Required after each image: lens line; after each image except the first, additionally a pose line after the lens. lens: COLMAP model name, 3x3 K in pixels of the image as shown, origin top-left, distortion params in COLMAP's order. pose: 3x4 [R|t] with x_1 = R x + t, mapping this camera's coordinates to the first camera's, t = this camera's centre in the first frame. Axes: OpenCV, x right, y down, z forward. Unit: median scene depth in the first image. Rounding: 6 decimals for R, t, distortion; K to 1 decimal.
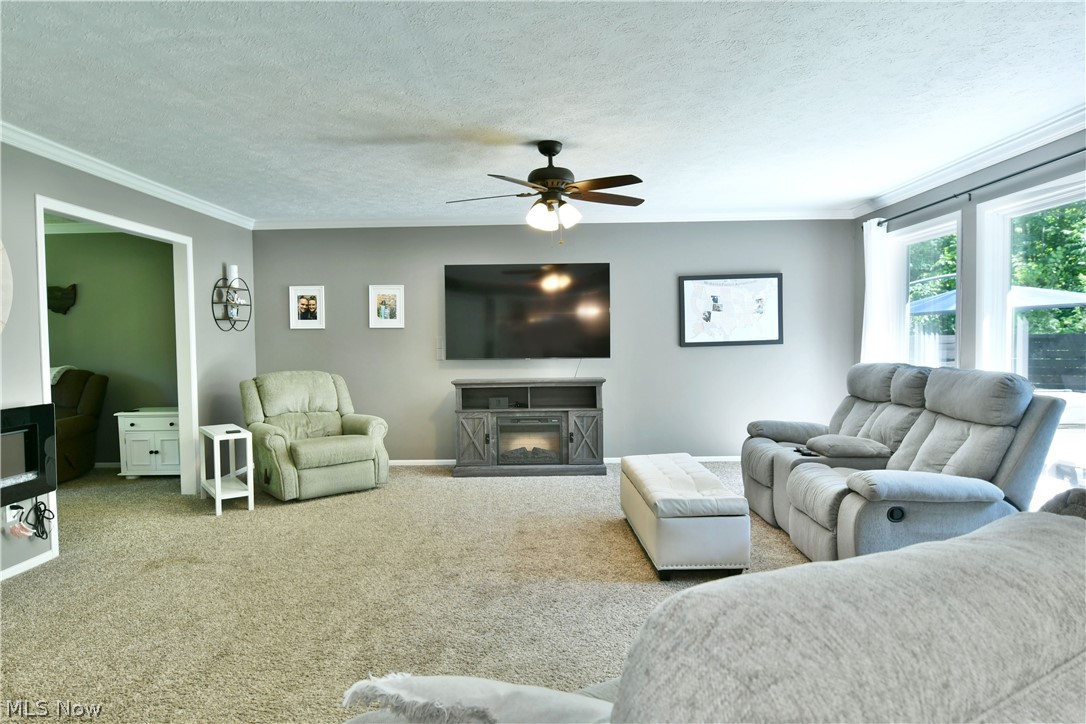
lens RADIAL K [[662.9, 0, 538.5], [0, 662.9, 363.6], [0, 0, 1]] dist [-0.017380, -0.001250]
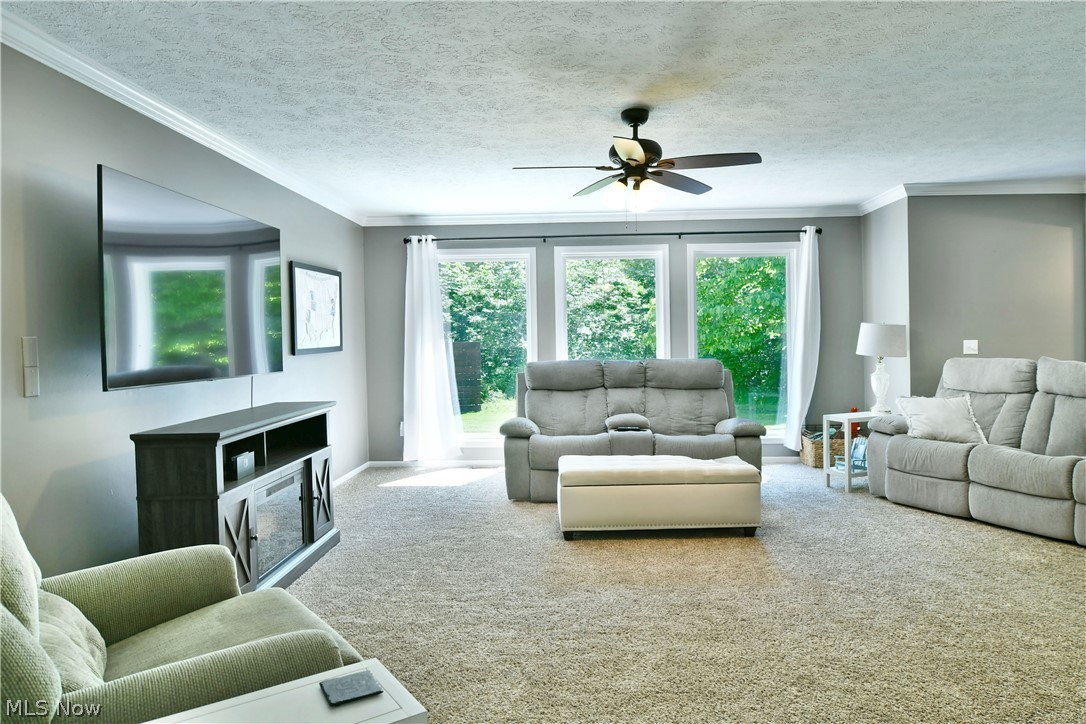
lens RADIAL K [[702.8, 0, 543.0], [0, 702.8, 362.0], [0, 0, 1]] dist [-0.003744, -0.000595]
pose [[0.005238, -0.015802, 0.999861, -0.821272], [0.045857, 0.998827, 0.015546, -0.024594], [-0.998934, 0.045769, 0.005957, 1.025394]]
